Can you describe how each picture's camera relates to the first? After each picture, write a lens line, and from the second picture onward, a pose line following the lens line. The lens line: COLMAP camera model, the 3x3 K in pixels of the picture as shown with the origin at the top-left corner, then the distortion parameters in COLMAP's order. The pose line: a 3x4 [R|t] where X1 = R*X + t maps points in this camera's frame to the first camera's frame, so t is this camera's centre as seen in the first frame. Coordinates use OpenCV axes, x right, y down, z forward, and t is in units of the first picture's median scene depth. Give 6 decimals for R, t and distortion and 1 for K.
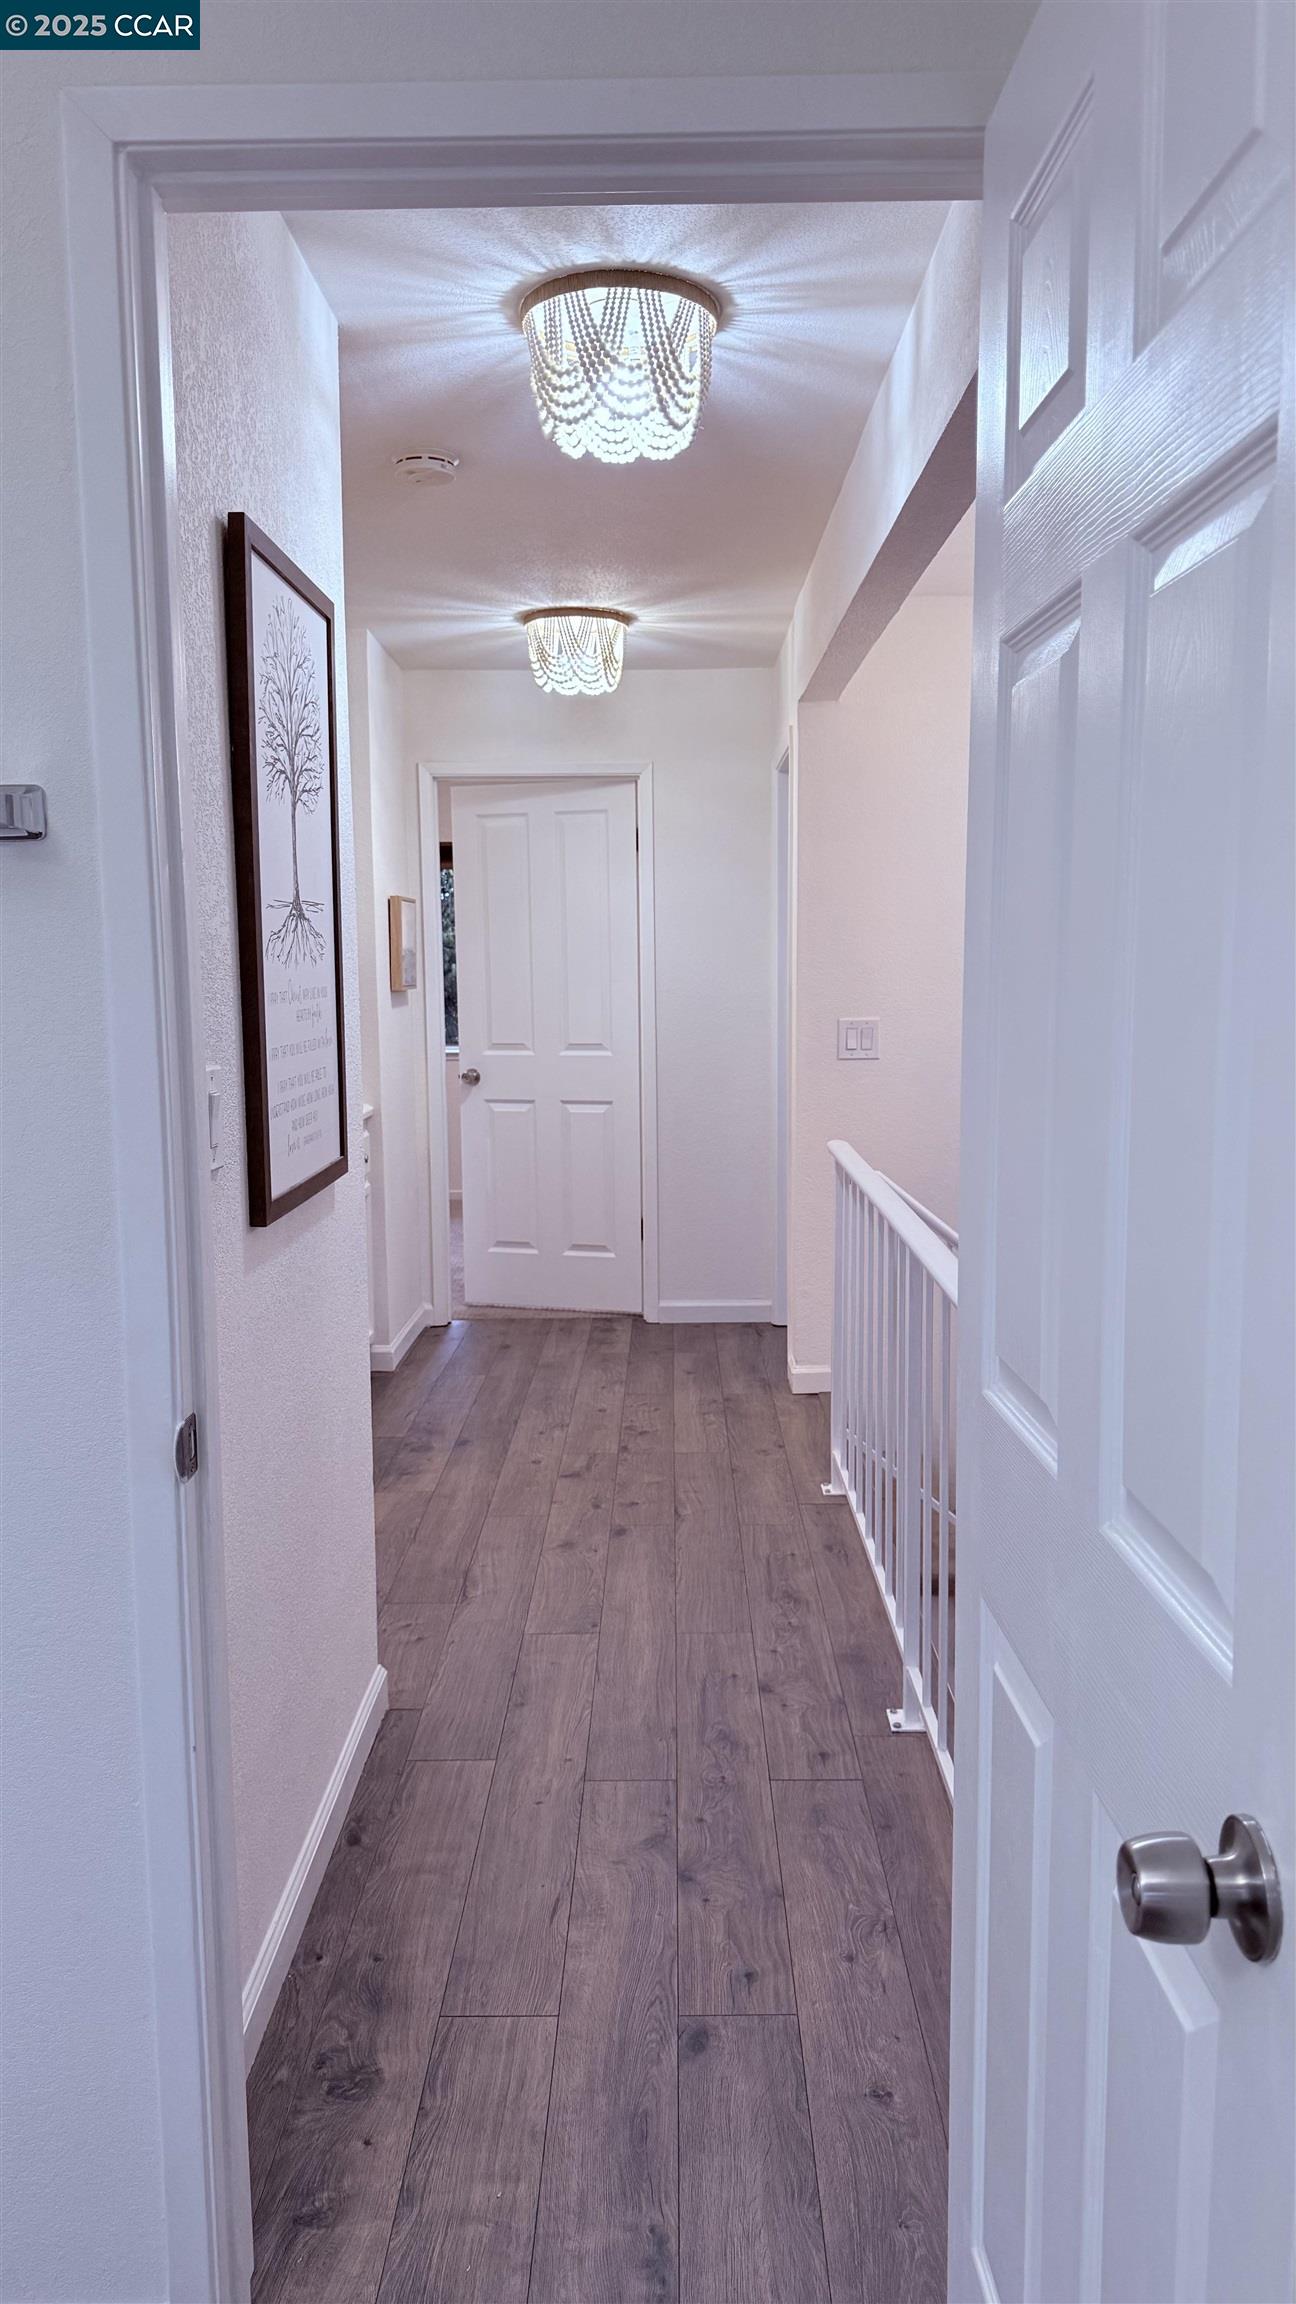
lens RADIAL K [[1551.2, 0, 648.0], [0, 1551.2, 1152.0], [0, 0, 1]] dist [0.065229, -0.000046]
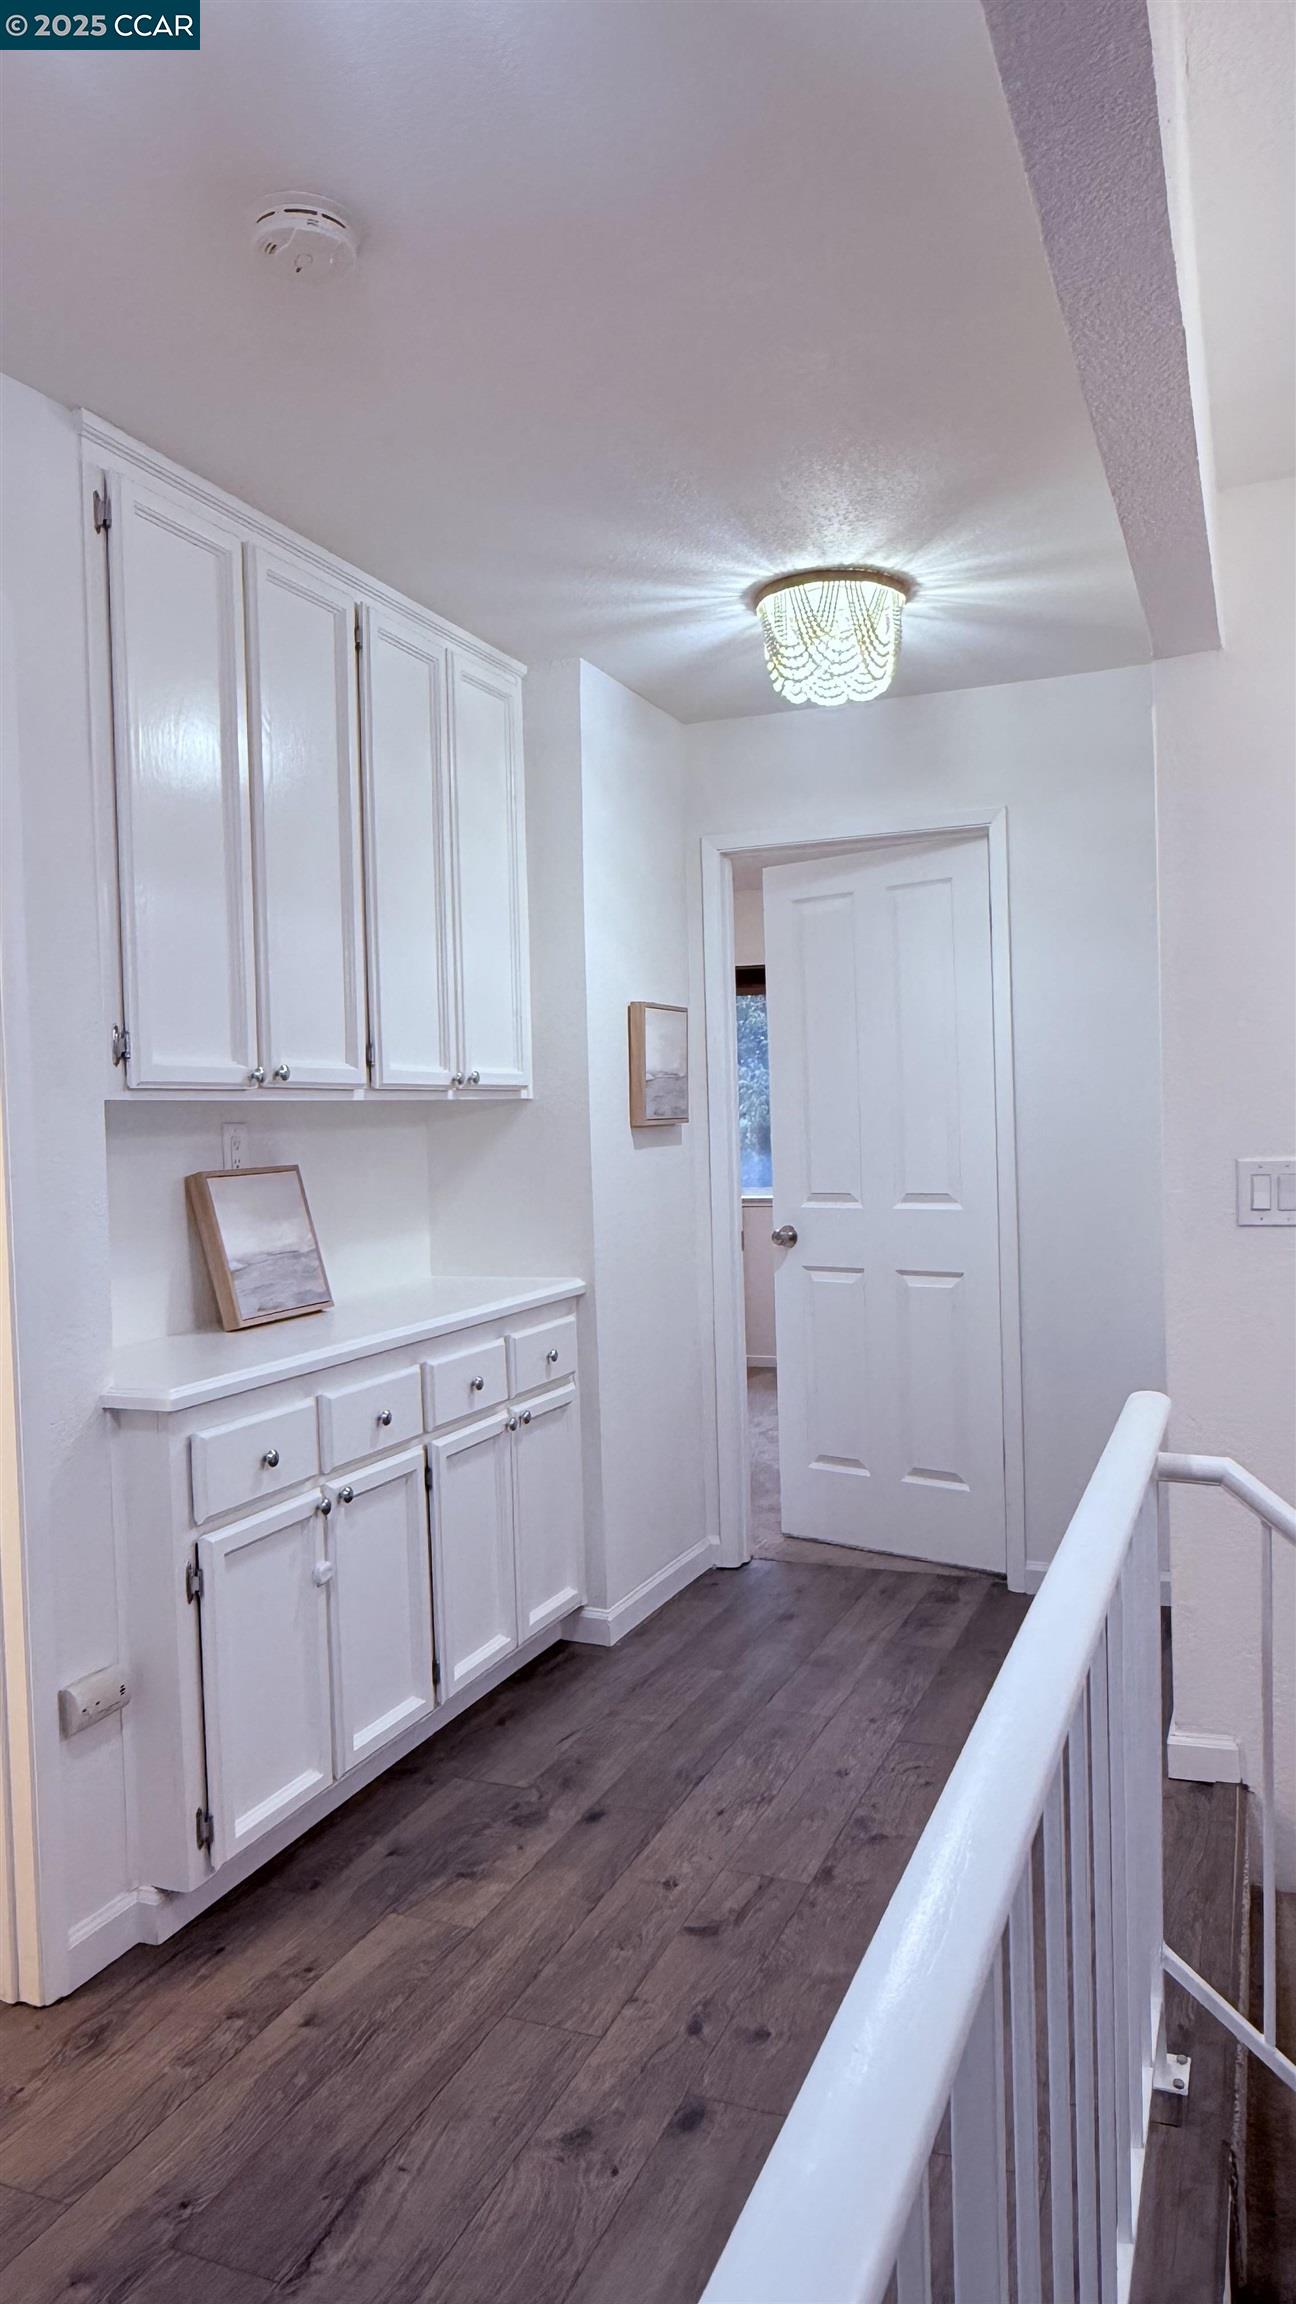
lens RADIAL K [[1487.8, 0, 649.9], [0, 1487.8, 1156.0], [0, 0, 1]] dist [-0.003365, -0.000663]
pose [[0.928822, -0.009725, -0.370398, 0.124395], [-0.021767, 0.996497, -0.080748, -0.035168], [0.369885, 0.083063, 0.925357, 0.378057]]
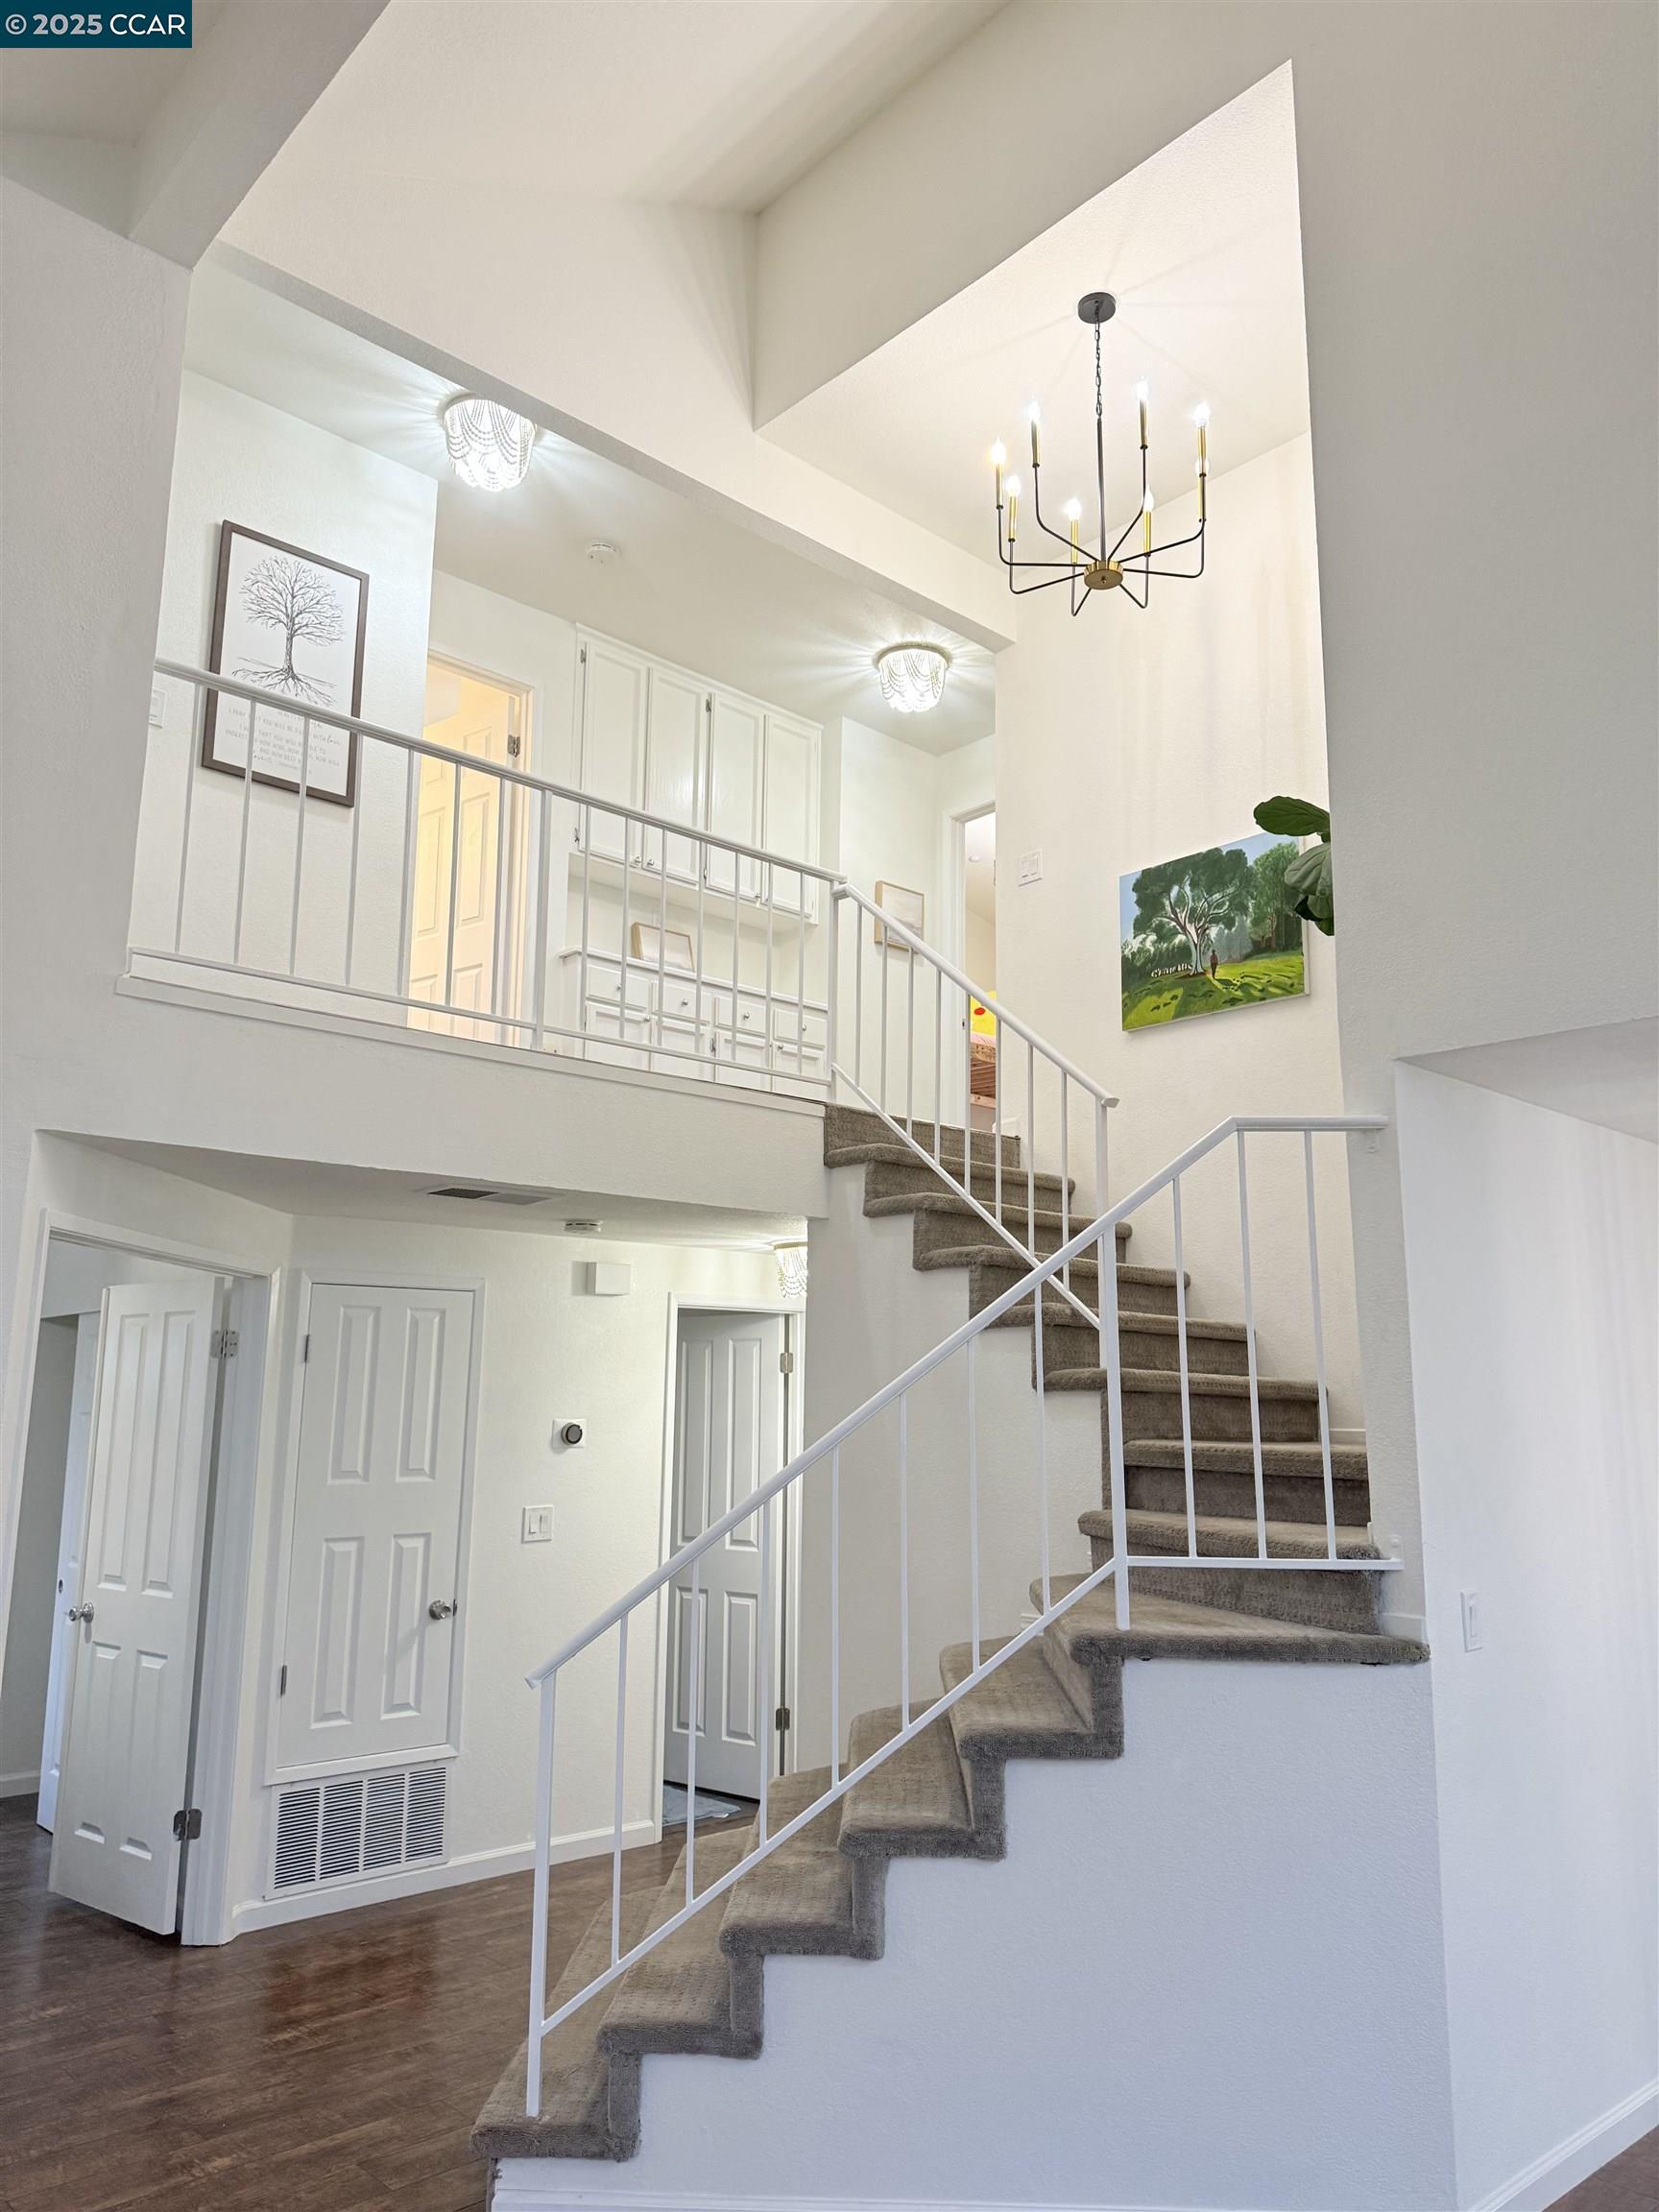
lens RADIAL K [[1539.6, 0, 837.1], [0, 1539.6, 1118.9], [0, 0, 1]] dist [0.126471, -0.188255]
pose [[0.694412, -0.119695, -0.709553, 0.930441], [-0.099874, 0.960492, -0.259769, 0.492623], [0.712613, 0.251253, 0.655023, 0.066157]]
